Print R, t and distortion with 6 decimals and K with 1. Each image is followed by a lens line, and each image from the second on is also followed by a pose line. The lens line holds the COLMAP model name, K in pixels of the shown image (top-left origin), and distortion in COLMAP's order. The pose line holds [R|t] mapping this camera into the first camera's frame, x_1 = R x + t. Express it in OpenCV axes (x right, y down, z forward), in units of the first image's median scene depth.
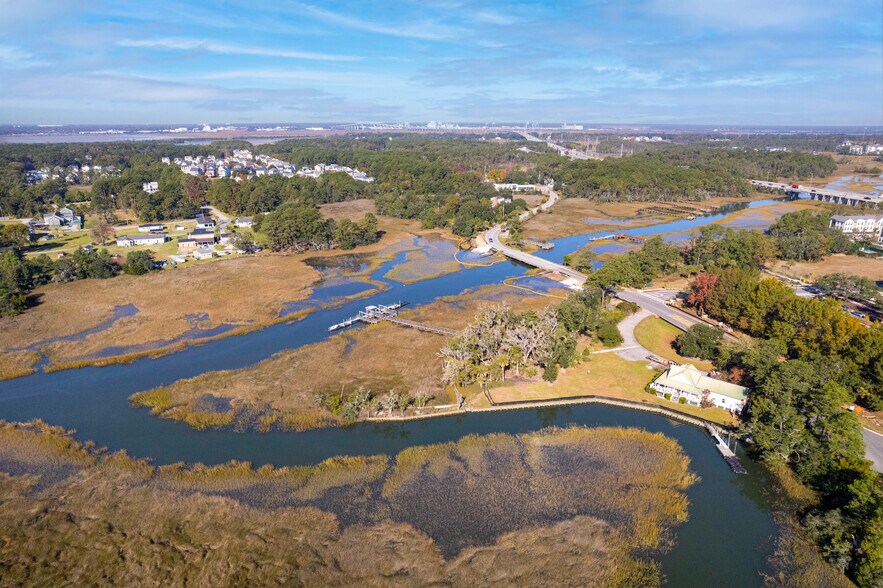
lens RADIAL K [[565.4, 0, 443.6], [0, 565.4, 294.4], [0, 0, 1]] dist [-0.077519, 0.072673]
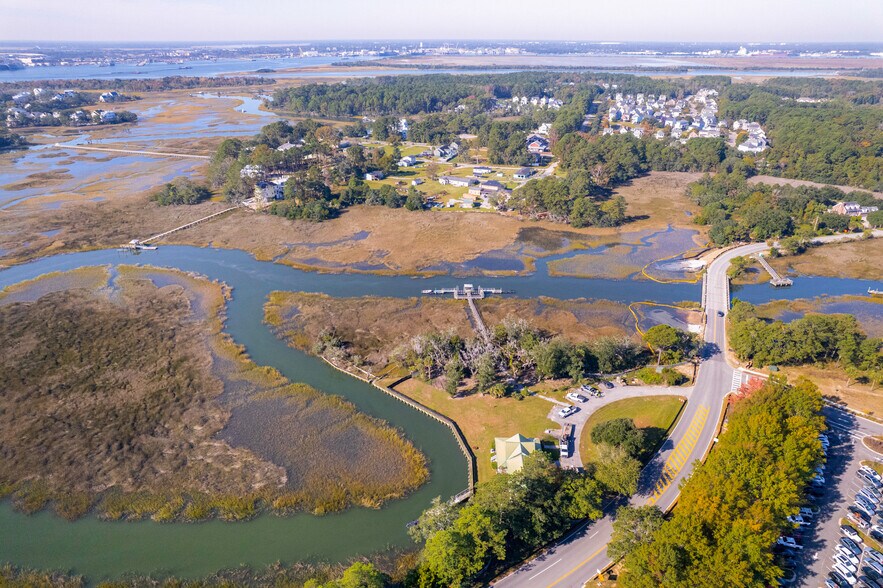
lens RADIAL K [[565.4, 0, 443.6], [0, 565.4, 294.4], [0, 0, 1]] dist [-0.077519, 0.072673]
pose [[0.641574, 0.320242, -0.697014, 0.606554], [-0.226943, 0.947247, 0.226319, -0.196148], [0.732721, 0.012982, 0.680405, 0.145126]]
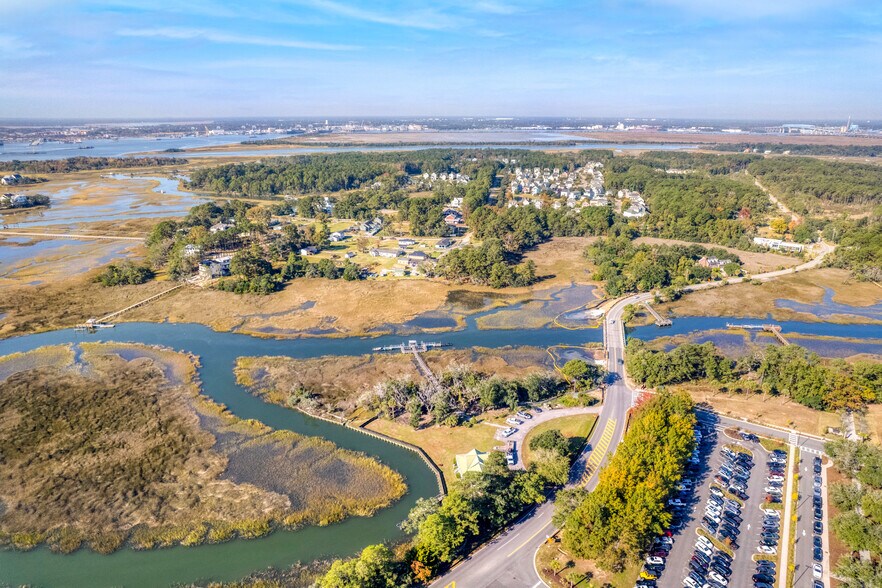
lens RADIAL K [[564.7, 0, 443.1], [0, 564.7, 294.4], [0, 0, 1]] dist [-0.077519, 0.072673]
pose [[0.757515, 0.199332, -0.621641, 0.692196], [-0.192851, 0.978073, 0.078621, -0.193756], [0.623682, 0.060327, 0.779347, -0.030362]]
